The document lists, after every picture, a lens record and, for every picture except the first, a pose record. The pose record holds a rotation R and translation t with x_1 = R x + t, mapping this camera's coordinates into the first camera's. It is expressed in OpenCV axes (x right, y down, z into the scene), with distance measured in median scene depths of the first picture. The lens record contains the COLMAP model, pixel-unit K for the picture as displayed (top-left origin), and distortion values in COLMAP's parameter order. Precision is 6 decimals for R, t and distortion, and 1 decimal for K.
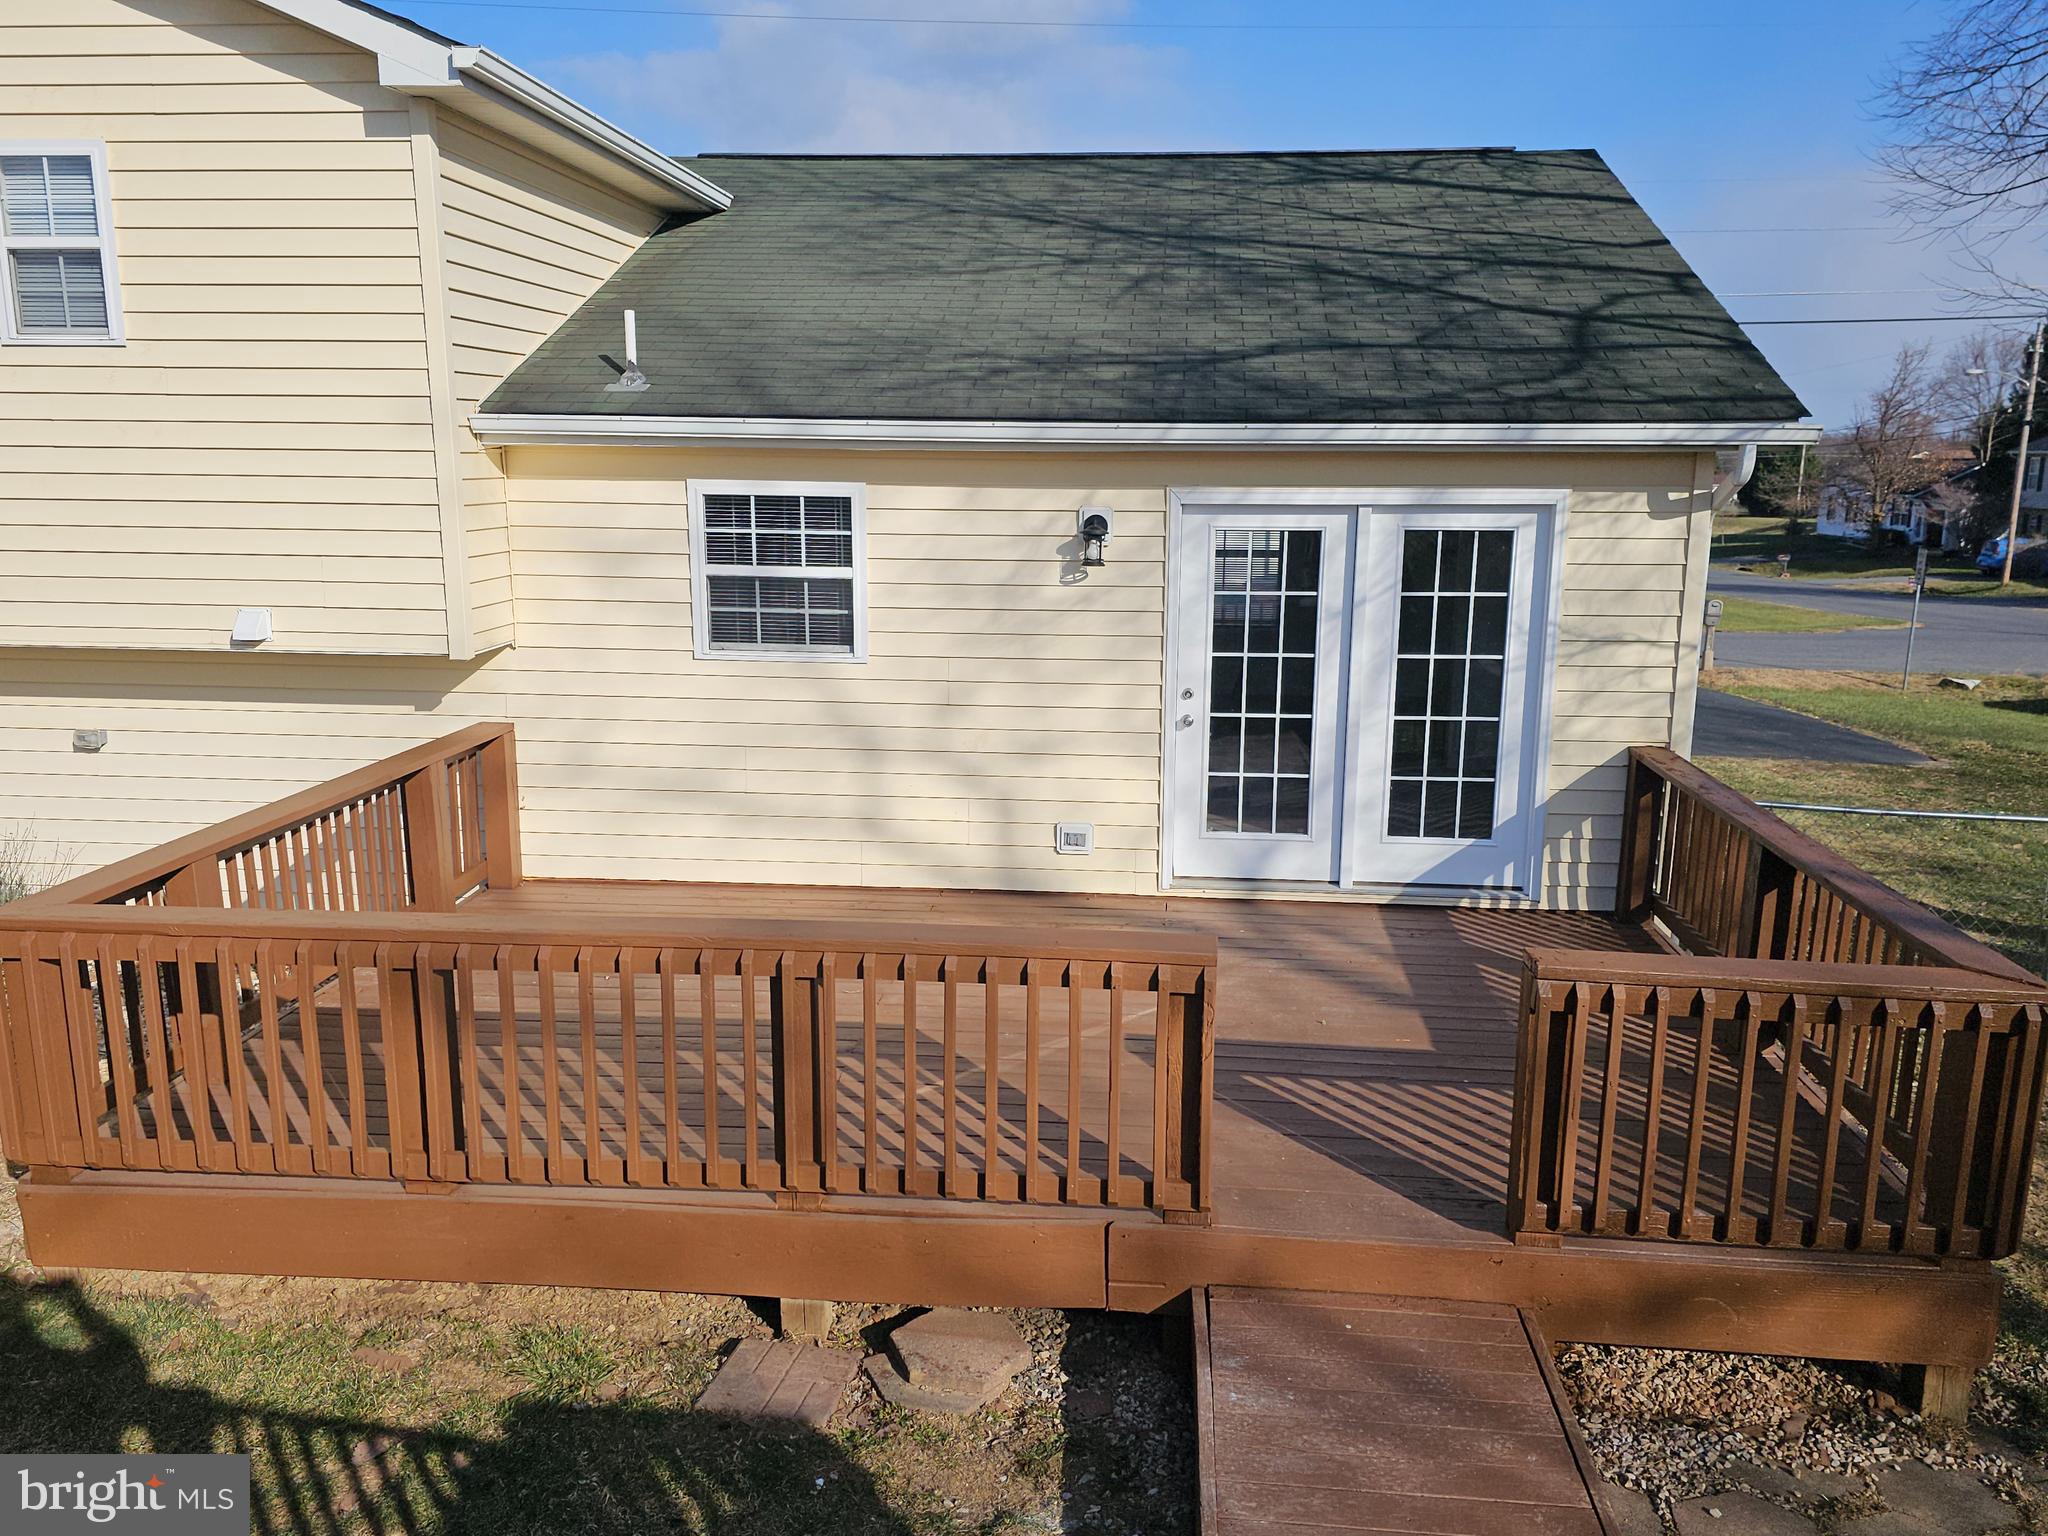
lens RADIAL K [[1420.9, 0, 1023.9], [0, 1420.9, 766.8], [0, 0, 1]] dist [0.021627, -0.016427]
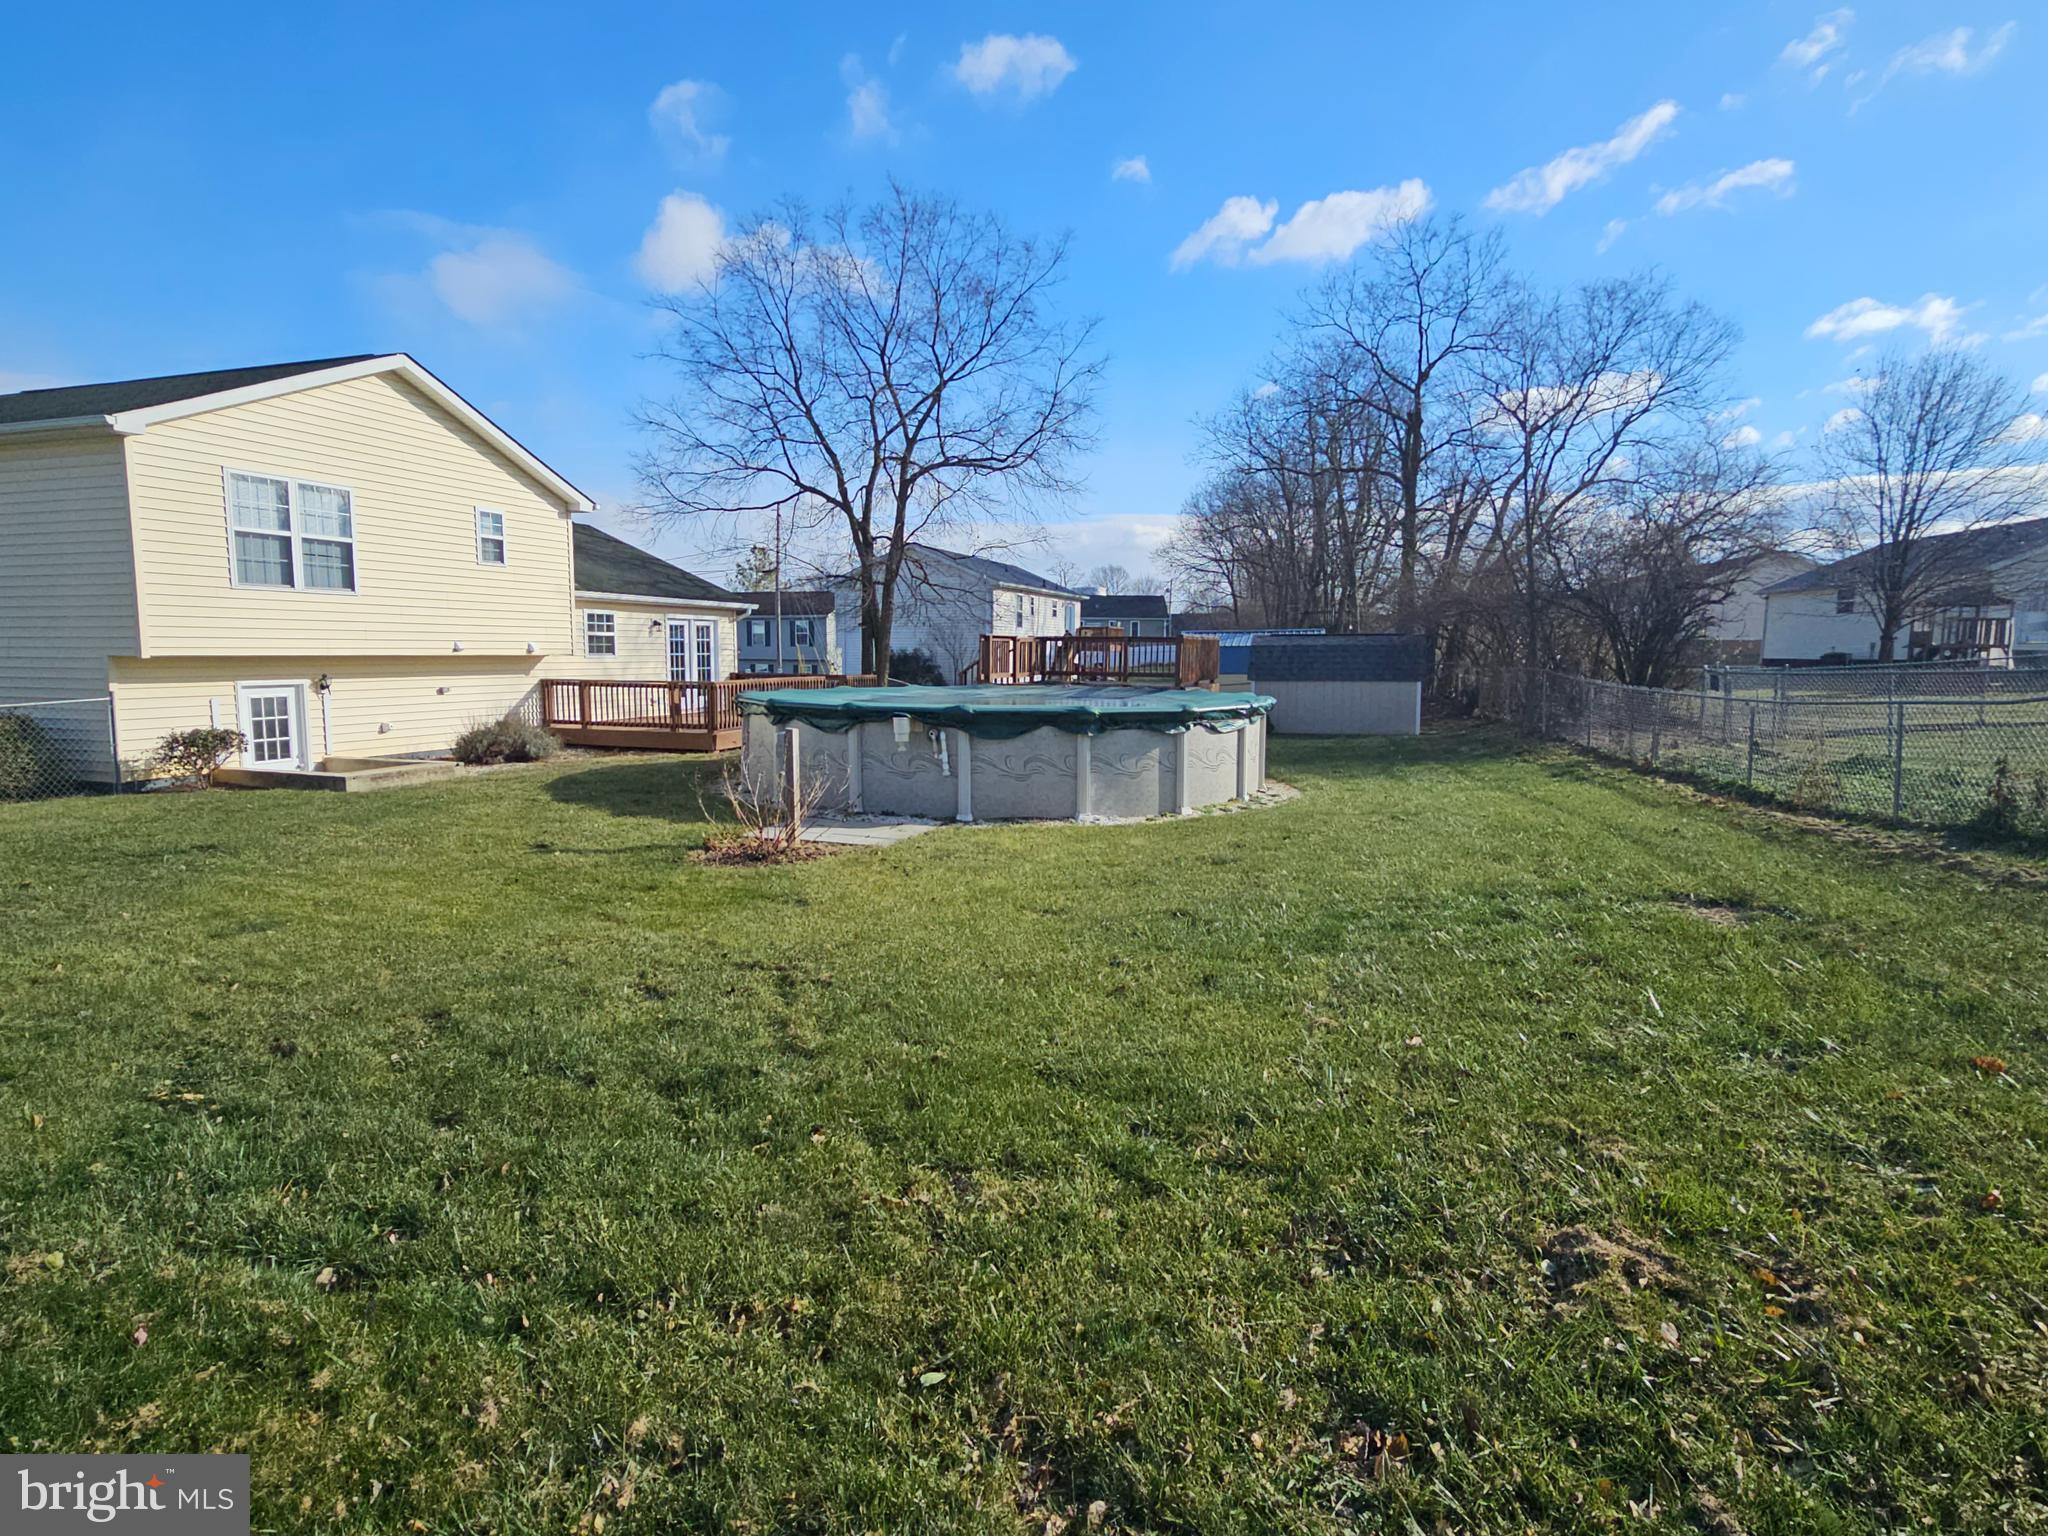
lens RADIAL K [[1103.8, 0, 1021.3], [0, 1103.8, 765.5], [0, 0, 1]] dist [0.004356, -0.002653]
pose [[0.248260, -0.110270, 0.962397, -2.739253], [0.137323, 0.987473, 0.077720, 0.130351], [-0.958911, 0.112865, 0.260292, -0.774878]]
